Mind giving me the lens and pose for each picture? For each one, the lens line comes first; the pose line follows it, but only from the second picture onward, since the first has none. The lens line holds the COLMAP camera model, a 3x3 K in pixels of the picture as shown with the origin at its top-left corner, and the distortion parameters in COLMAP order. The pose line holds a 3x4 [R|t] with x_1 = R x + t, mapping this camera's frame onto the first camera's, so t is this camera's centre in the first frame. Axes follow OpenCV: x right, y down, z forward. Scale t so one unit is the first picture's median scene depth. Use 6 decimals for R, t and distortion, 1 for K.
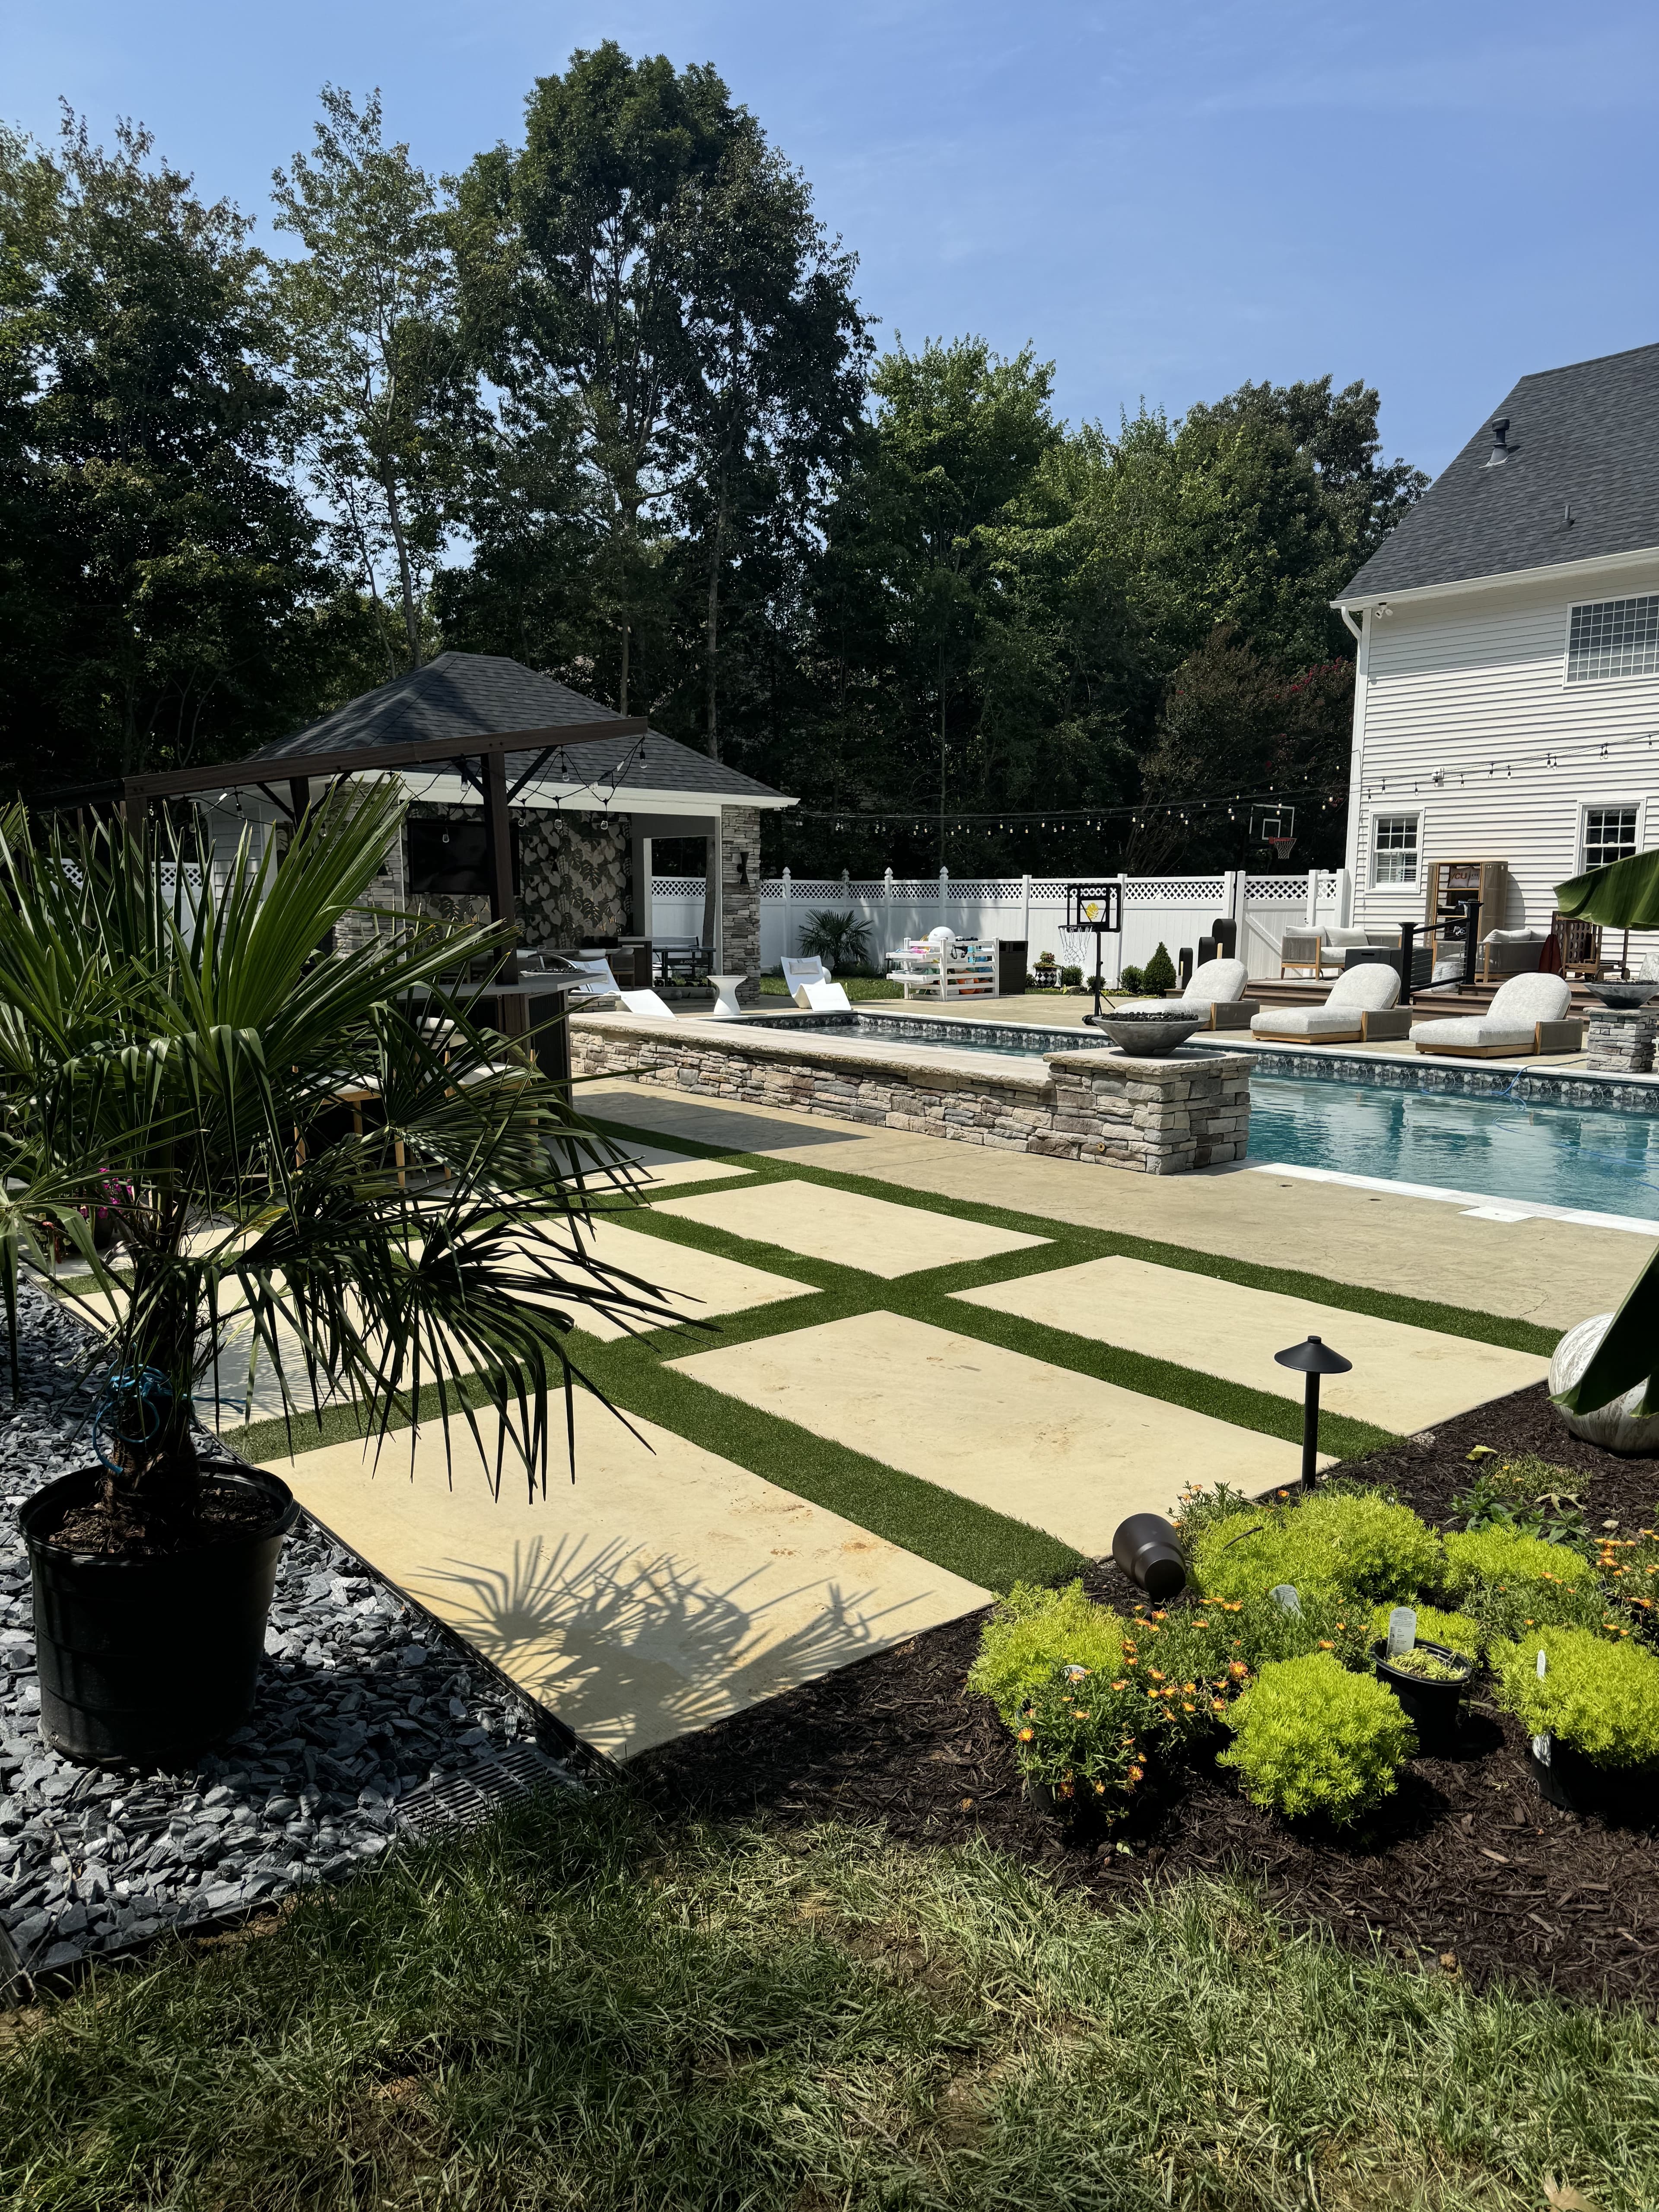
lens RADIAL K [[1509.0, 0, 819.9], [0, 1509.0, 1112.0], [0, 0, 1]] dist [-0.002397, -0.007332]
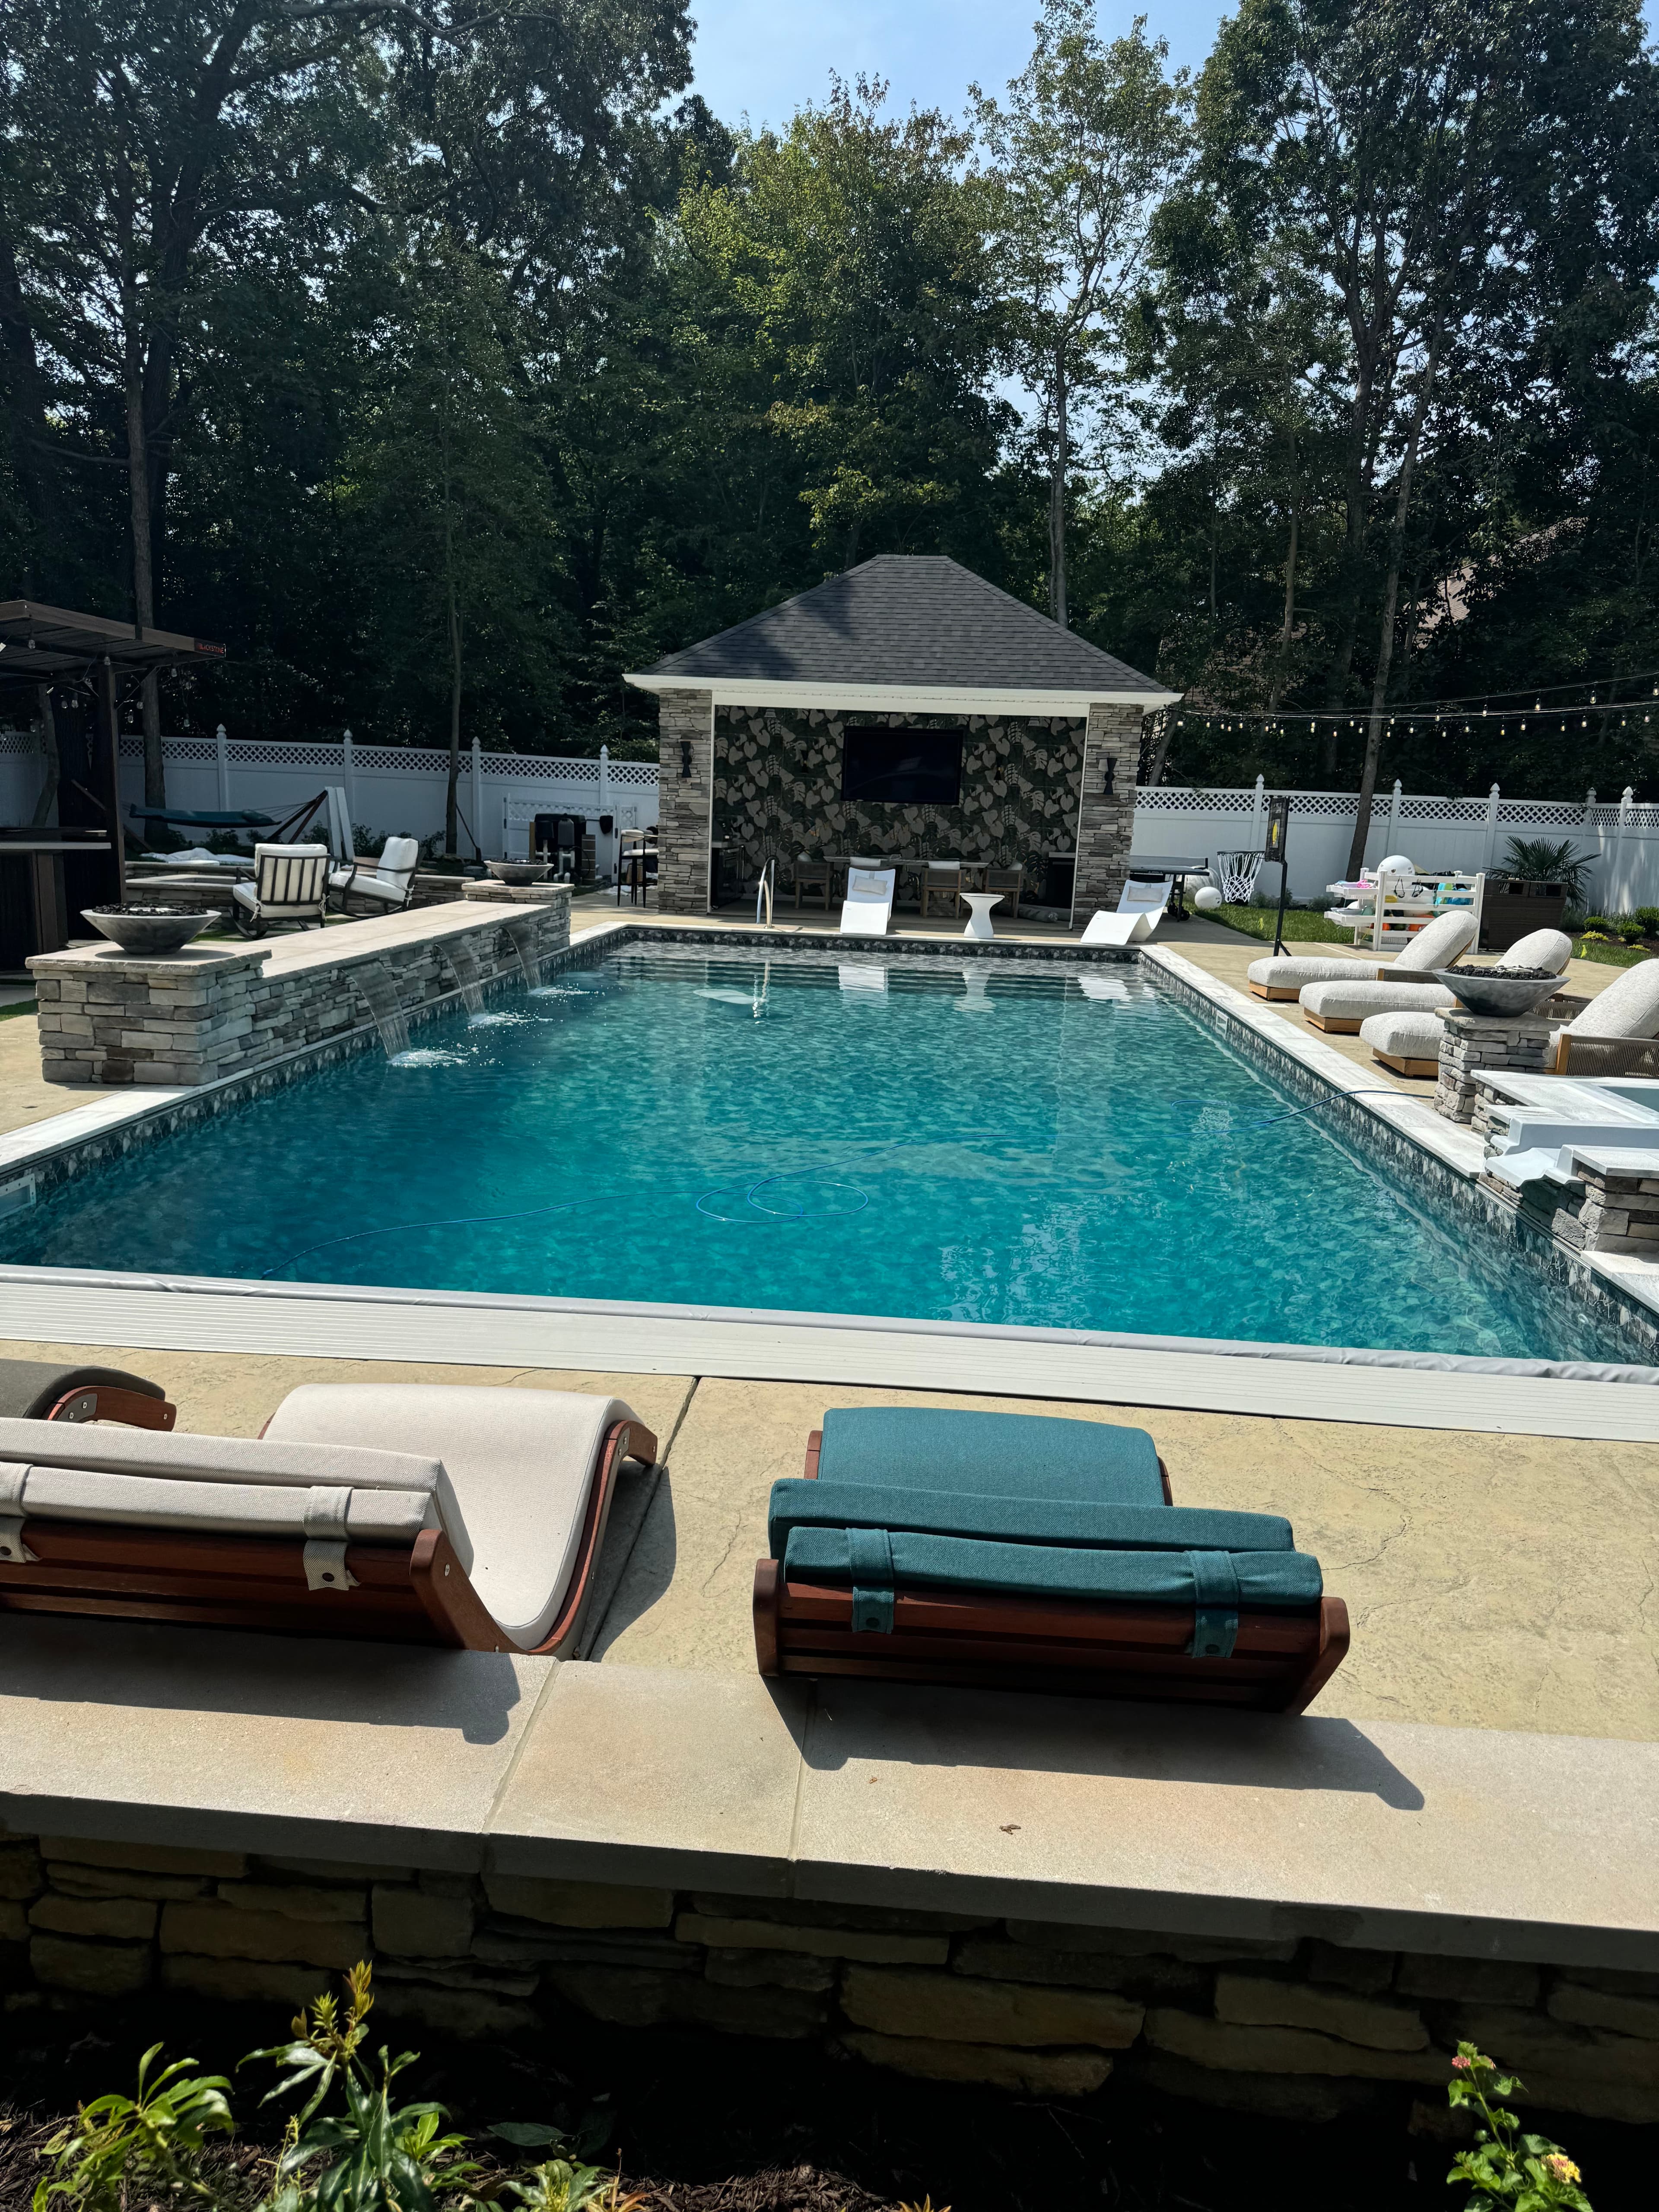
lens RADIAL K [[1509.0, 0, 818.5], [0, 1509.0, 1101.4], [0, 0, 1]] dist [-0.002397, -0.007332]
pose [[0.714251, 0.151946, -0.683196, 0.427586], [-0.124029, 0.988179, 0.090109, -0.030992], [0.688812, 0.020375, 0.724654, 0.237256]]
